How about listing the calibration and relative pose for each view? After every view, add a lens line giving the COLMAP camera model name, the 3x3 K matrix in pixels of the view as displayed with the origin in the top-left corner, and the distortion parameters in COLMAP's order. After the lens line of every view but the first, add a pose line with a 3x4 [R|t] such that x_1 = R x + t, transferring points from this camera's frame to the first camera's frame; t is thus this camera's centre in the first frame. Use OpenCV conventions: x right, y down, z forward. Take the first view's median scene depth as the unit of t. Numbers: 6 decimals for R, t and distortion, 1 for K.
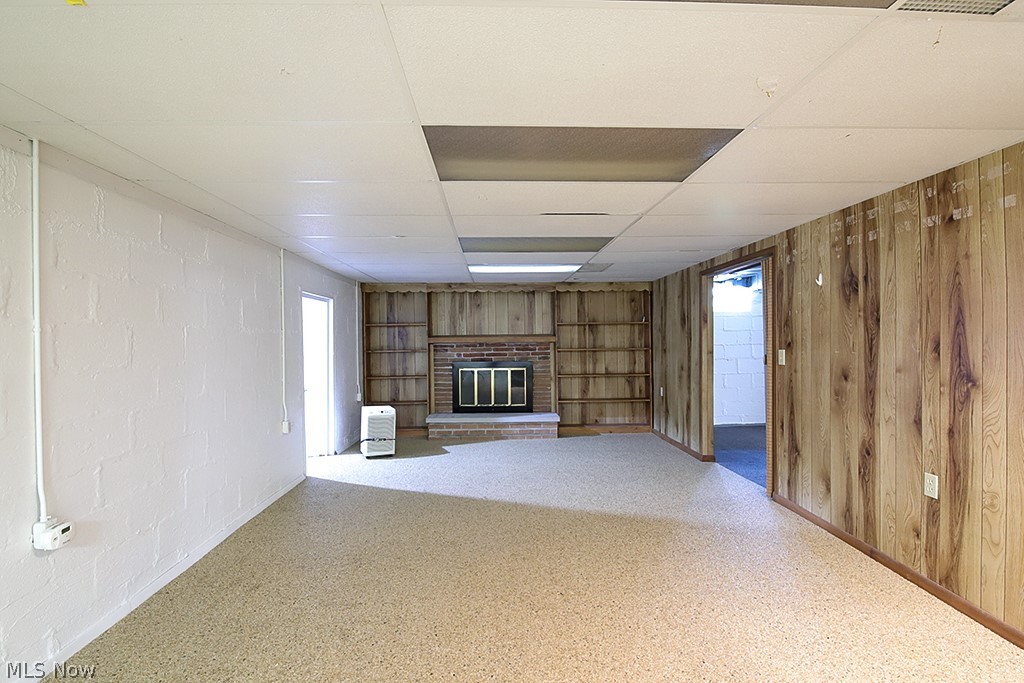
lens RADIAL K [[462.2, 0, 512.0], [0, 462.2, 341.5], [0, 0, 1]] dist [-0.019225, -0.000514]
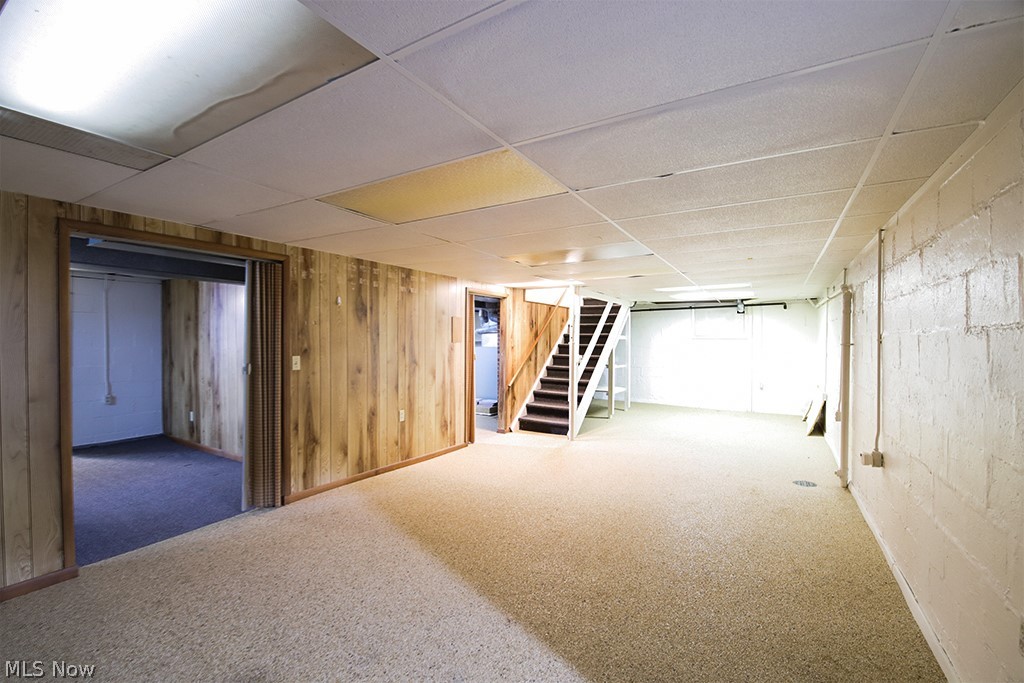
lens RADIAL K [[439.1, 0, 512.0], [0, 439.1, 341.5], [0, 0, 1]] dist [-0.007048, -0.007700]
pose [[-0.834929, 0.003866, 0.550344, -0.406240], [0.005559, 0.999984, 0.001409, -0.014978], [-0.550329, 0.004236, -0.834937, 1.616153]]
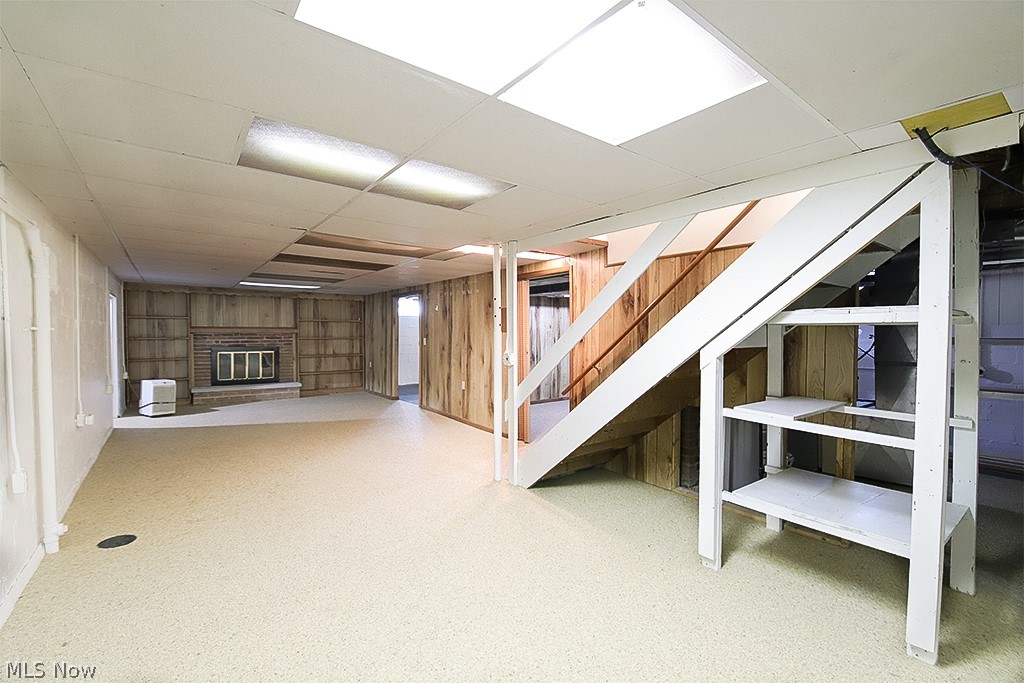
lens RADIAL K [[439.1, 0, 512.0], [0, 439.1, 341.5], [0, 0, 1]] dist [-0.007048, -0.007700]
pose [[0.815814, 0.002427, 0.578309, -0.284031], [-0.012737, 0.999824, 0.013772, 0.000579], [-0.578174, -0.018601, 0.815702, -0.960087]]
